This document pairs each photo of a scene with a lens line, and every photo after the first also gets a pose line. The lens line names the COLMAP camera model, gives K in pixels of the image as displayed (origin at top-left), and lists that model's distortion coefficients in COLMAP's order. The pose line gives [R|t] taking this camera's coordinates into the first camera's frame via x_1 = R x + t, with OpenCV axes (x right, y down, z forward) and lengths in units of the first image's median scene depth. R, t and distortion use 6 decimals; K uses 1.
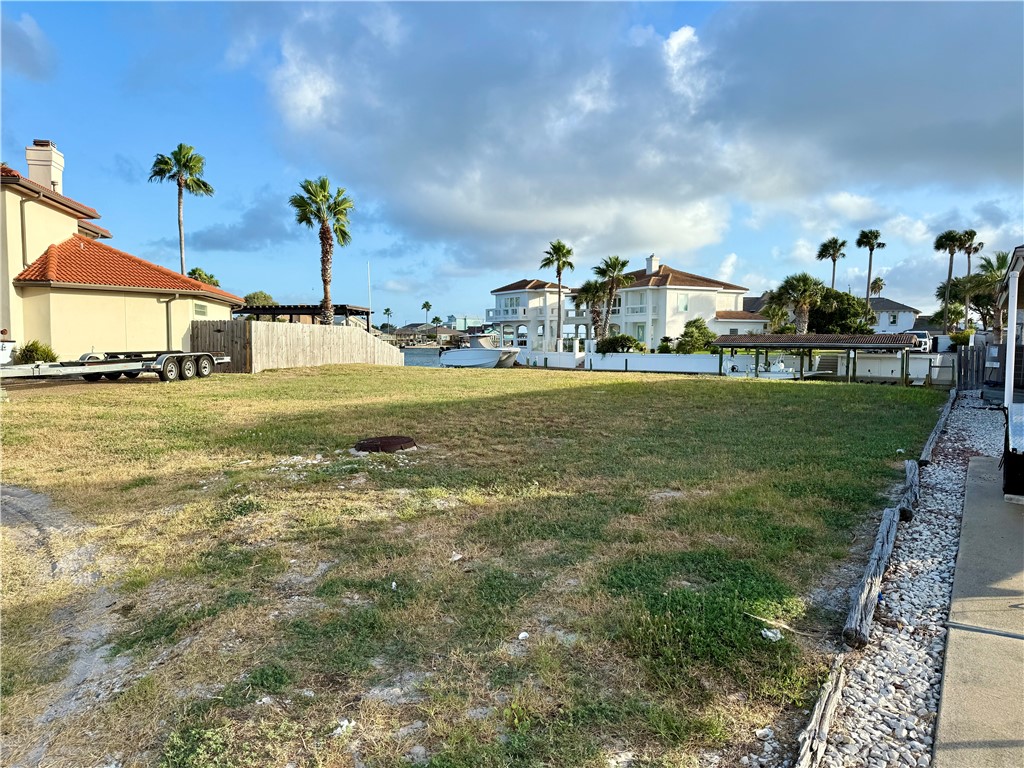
lens RADIAL K [[715.4, 0, 512.0], [0, 715.4, 384.0], [0, 0, 1]] dist [0.086571, -0.137089]
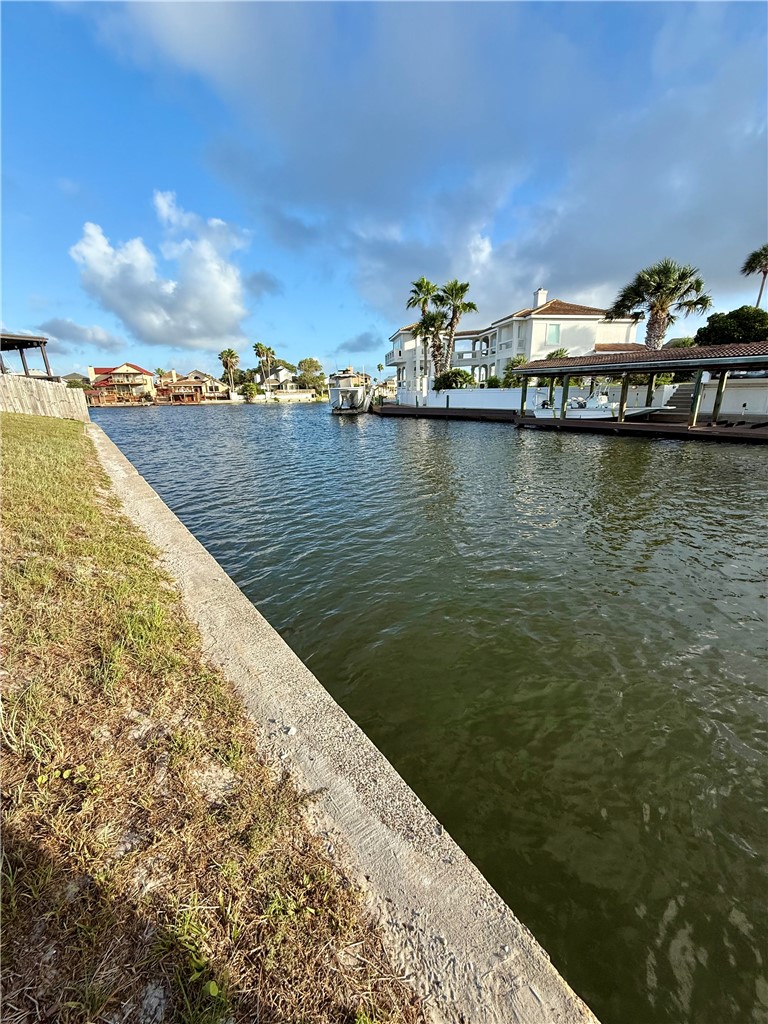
lens RADIAL K [[406.5, 0, 384.0], [0, 406.5, 512.0], [0, 0, 1]] dist [-0.000835, 0.000105]
pose [[0.935894, 0.080826, -0.342884, 0.239786], [-0.002164, 0.974624, 0.223837, -0.004483], [0.352275, -0.208746, 0.912320, 0.396602]]
